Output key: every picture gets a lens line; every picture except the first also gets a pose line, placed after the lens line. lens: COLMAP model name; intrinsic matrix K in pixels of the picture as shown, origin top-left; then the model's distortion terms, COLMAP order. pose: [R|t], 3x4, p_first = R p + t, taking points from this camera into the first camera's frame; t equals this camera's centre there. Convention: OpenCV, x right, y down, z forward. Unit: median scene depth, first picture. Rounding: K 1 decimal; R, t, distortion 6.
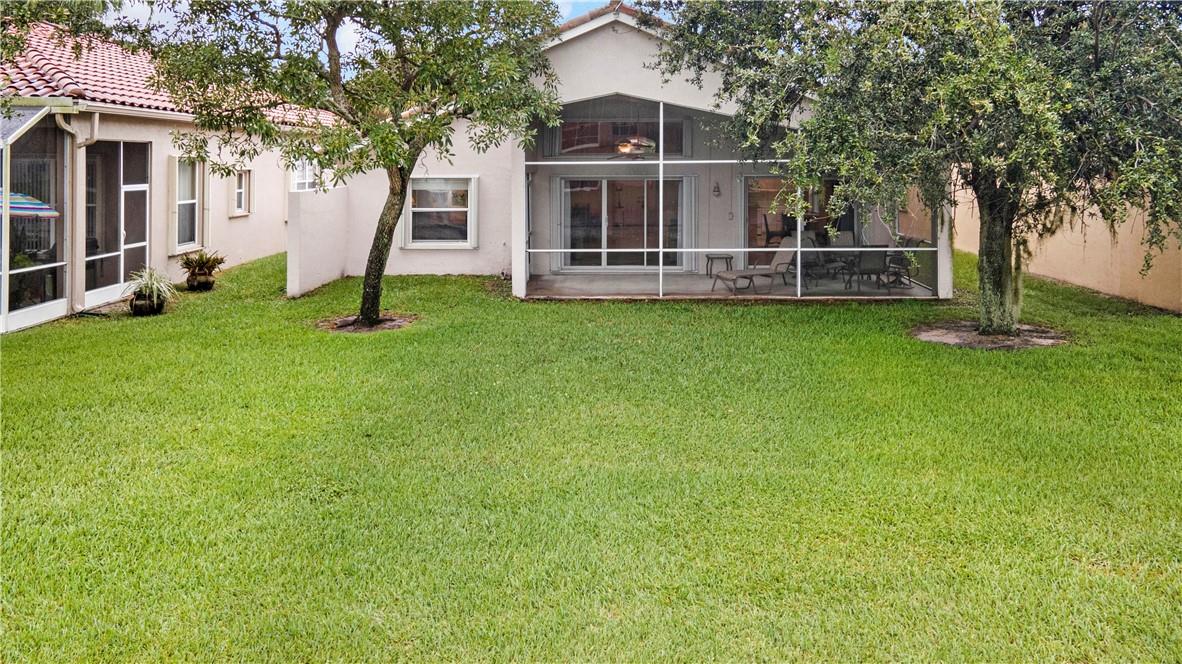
lens RADIAL K [[832.3, 0, 587.7], [0, 832.3, 326.9], [0, 0, 1]] dist [0.009679, 0.001045]
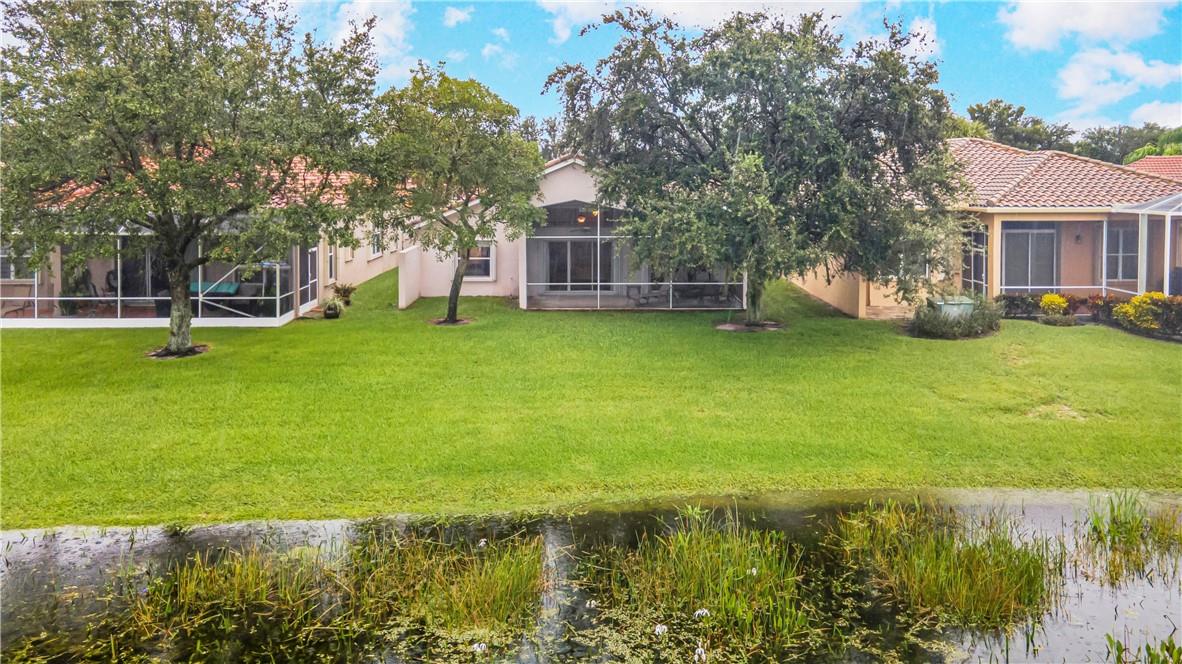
lens RADIAL K [[832.3, 0, 592.5], [0, 832.3, 338.0], [0, 0, 1]] dist [0.009679, 0.001045]
pose [[0.999112, -0.002824, 0.042046, -0.005331], [0.002923, 0.999993, -0.002312, 0.035264], [-0.042039, 0.002433, 0.999113, -0.889219]]
